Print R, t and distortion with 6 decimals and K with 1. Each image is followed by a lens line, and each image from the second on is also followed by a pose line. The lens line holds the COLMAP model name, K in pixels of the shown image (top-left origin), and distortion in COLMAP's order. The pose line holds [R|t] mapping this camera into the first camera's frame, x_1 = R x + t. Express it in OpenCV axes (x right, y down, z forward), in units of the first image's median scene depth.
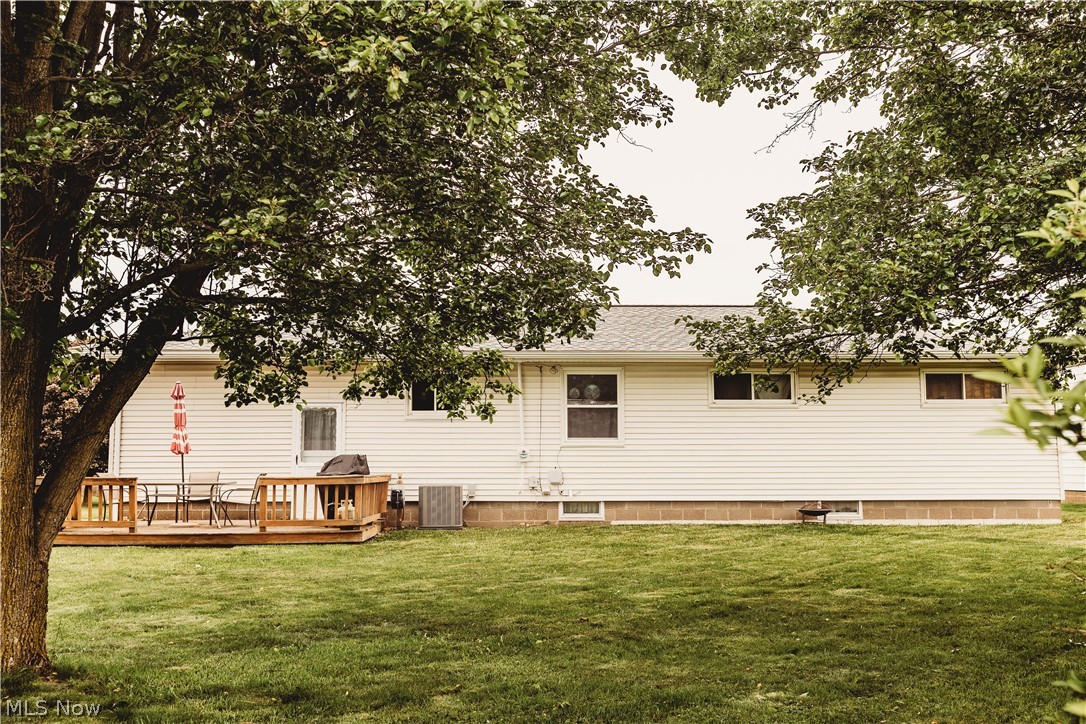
lens RADIAL K [[1062.0, 0, 543.0], [0, 1062.0, 362.0], [0, 0, 1]] dist [0.001551, 0.000138]
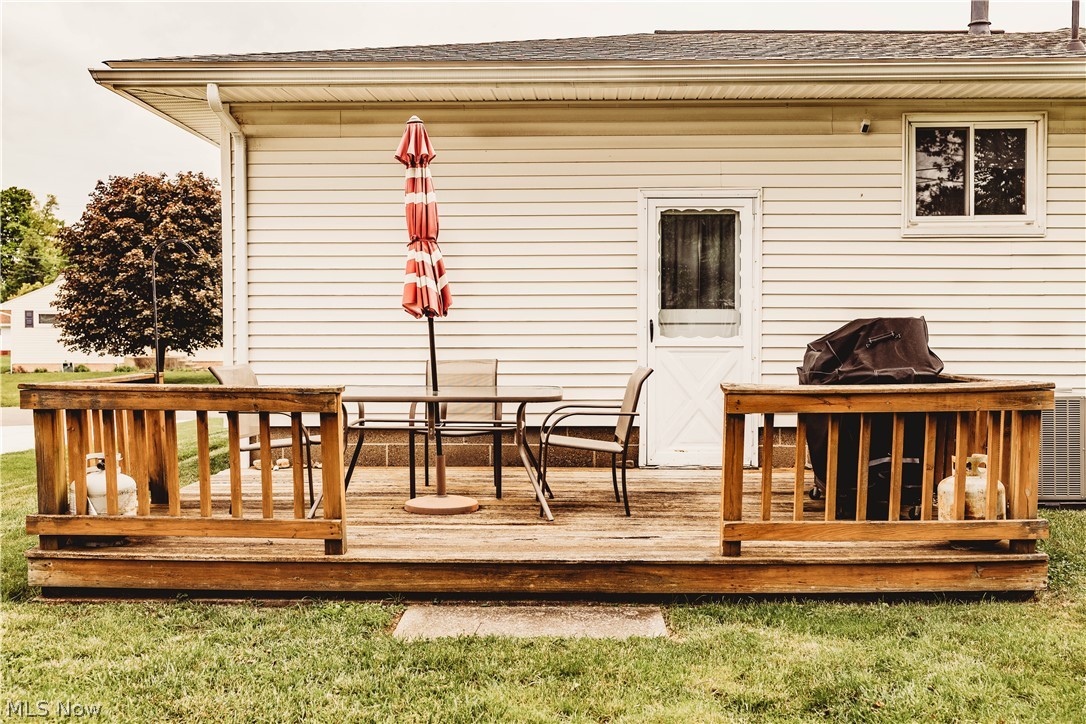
lens RADIAL K [[1043.7, 0, 543.0], [0, 1043.7, 362.0], [0, 0, 1]] dist [0.009190, 0.005977]
pose [[0.998856, 0.001259, -0.047803, -0.283525], [0.004769, 0.992047, 0.125778, 0.057155], [0.047581, -0.125862, 0.990906, 0.639496]]
